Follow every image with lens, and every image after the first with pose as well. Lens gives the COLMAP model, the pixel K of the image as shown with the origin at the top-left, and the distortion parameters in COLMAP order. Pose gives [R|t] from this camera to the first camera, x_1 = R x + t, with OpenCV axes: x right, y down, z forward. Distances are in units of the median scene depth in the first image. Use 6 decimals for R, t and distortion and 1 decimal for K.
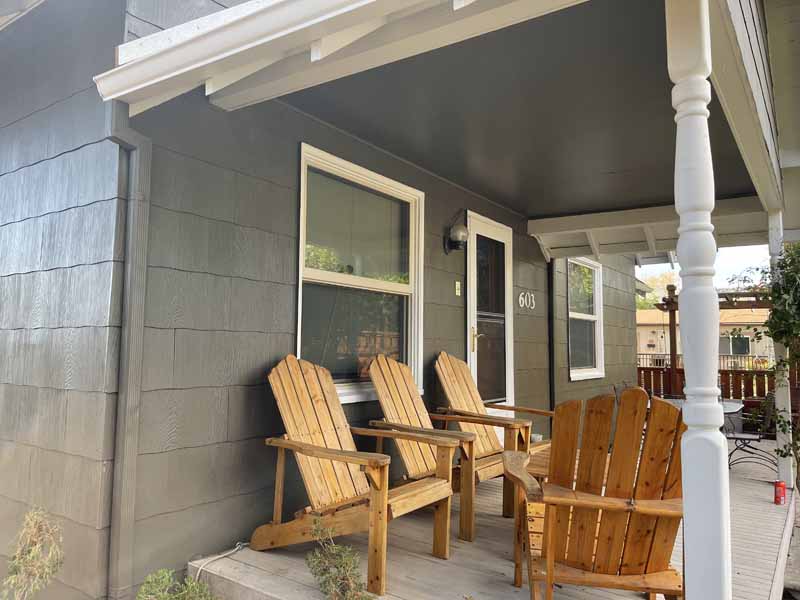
lens RADIAL K [[606.3, 0, 400.0], [0, 606.3, 300.0], [0, 0, 1]] dist [0.076258, -0.097720]
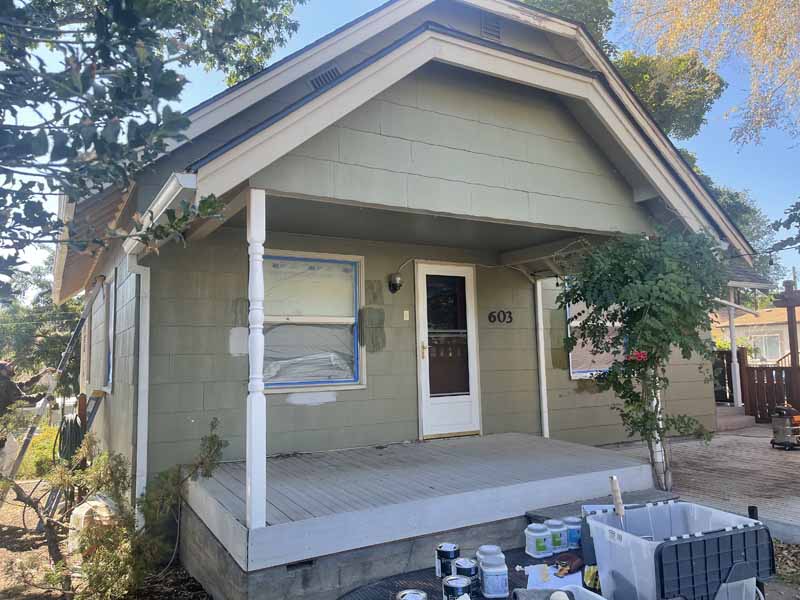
lens RADIAL K [[606.3, 0, 400.0], [0, 606.3, 300.0], [0, 0, 1]] dist [0.076258, -0.097720]
pose [[0.904739, -0.070067, -0.420164, 0.921946], [0.064761, 0.997538, -0.026899, -0.023415], [0.421014, -0.002874, 0.907049, -0.418261]]
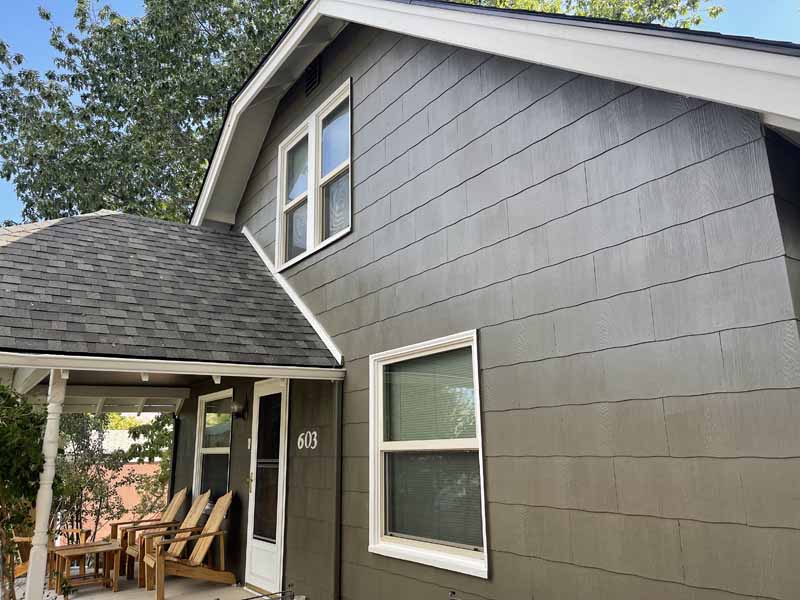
lens RADIAL K [[606.3, 0, 400.0], [0, 606.3, 300.0], [0, 0, 1]] dist [0.076258, -0.097720]
pose [[-0.339582, -0.222178, -0.913959, 1.771144], [0.092738, 0.959057, -0.267598, 0.095993], [0.935994, -0.175630, -0.305074, 2.413869]]
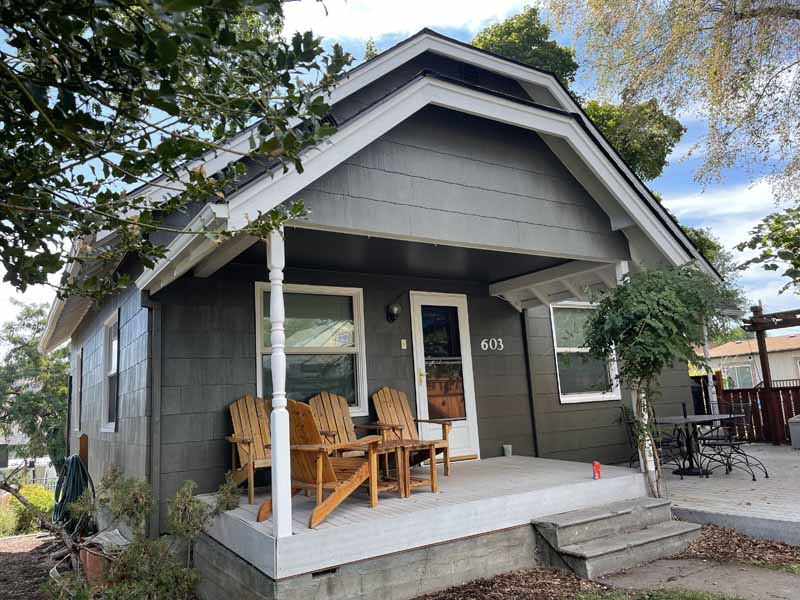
lens RADIAL K [[606.2, 0, 405.5], [0, 606.2, 302.3], [0, 0, 1]] dist [0.074940, -0.086109]
pose [[0.919973, -0.127139, -0.370790, 0.897097], [0.098458, 0.990561, -0.095364, 0.029411], [0.379415, 0.051225, 0.923808, -0.529221]]
